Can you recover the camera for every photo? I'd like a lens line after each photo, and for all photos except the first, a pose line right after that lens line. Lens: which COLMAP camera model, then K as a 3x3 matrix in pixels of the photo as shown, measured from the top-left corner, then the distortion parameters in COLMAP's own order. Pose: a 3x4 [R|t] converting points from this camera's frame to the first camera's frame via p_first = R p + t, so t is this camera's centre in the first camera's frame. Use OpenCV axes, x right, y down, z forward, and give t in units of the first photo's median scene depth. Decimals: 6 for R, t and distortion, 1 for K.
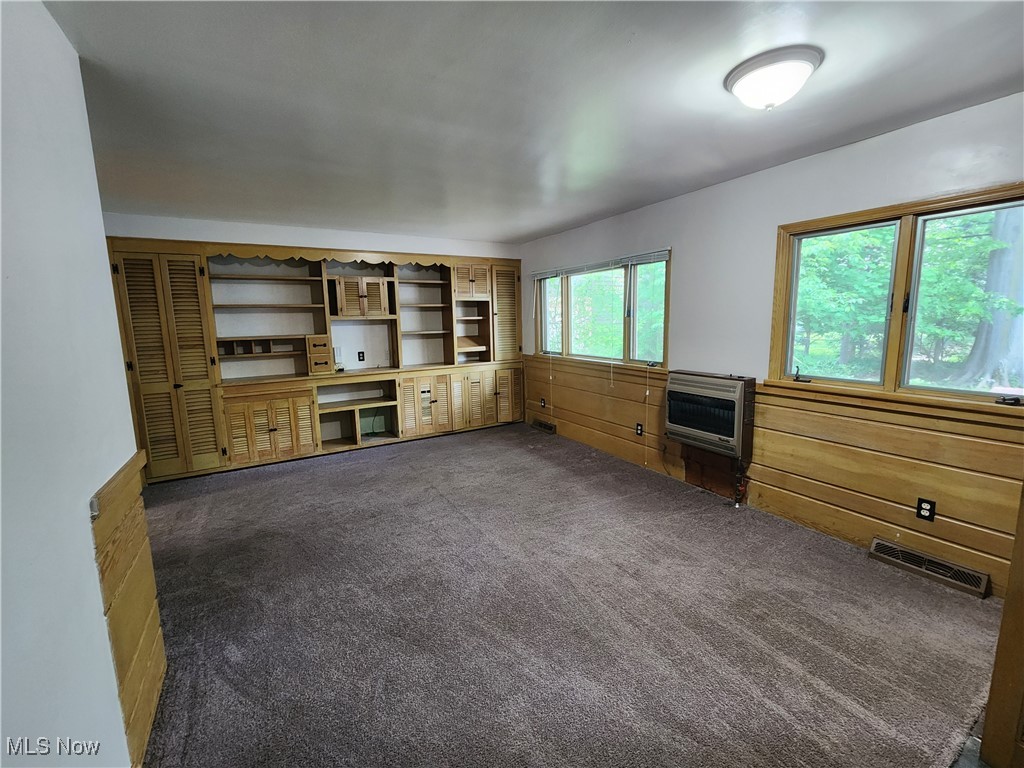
lens RADIAL K [[419.0, 0, 512.0], [0, 419.0, 384.0], [0, 0, 1]] dist [0.001427, -0.002487]
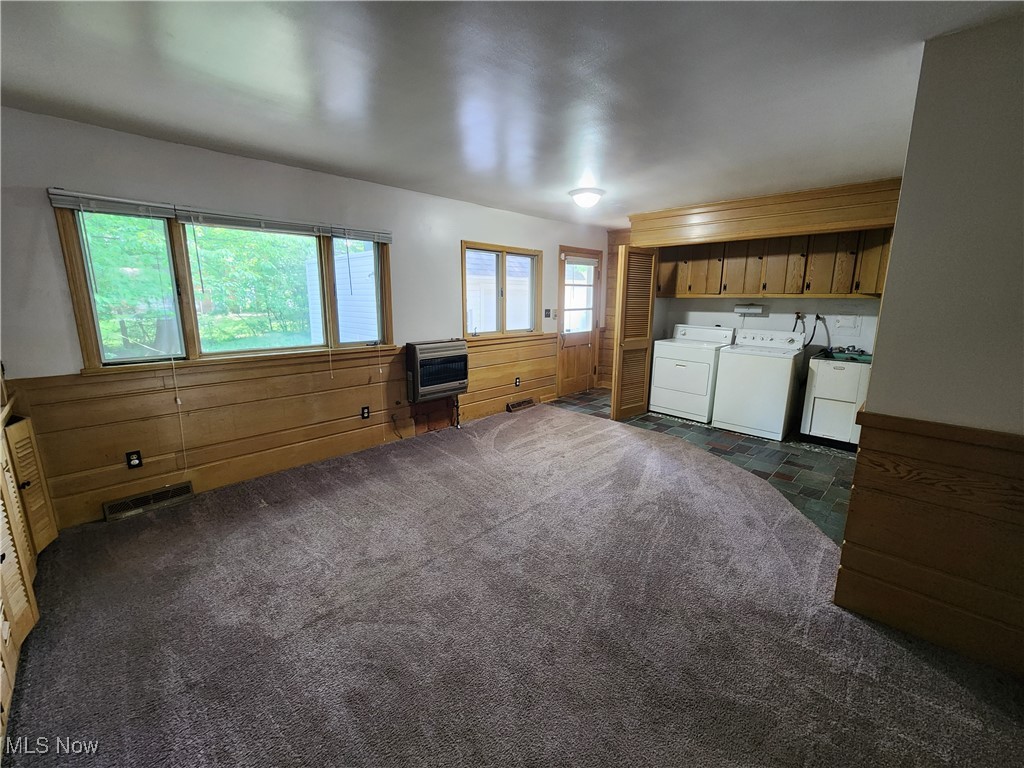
lens RADIAL K [[419.0, 0, 512.0], [0, 419.0, 384.0], [0, 0, 1]] dist [0.001427, -0.002487]
pose [[-0.258626, -0.173954, 0.950185, -0.777966], [0.150732, 0.964335, 0.217572, -0.129257], [-0.954145, 0.199493, -0.223182, 0.979816]]
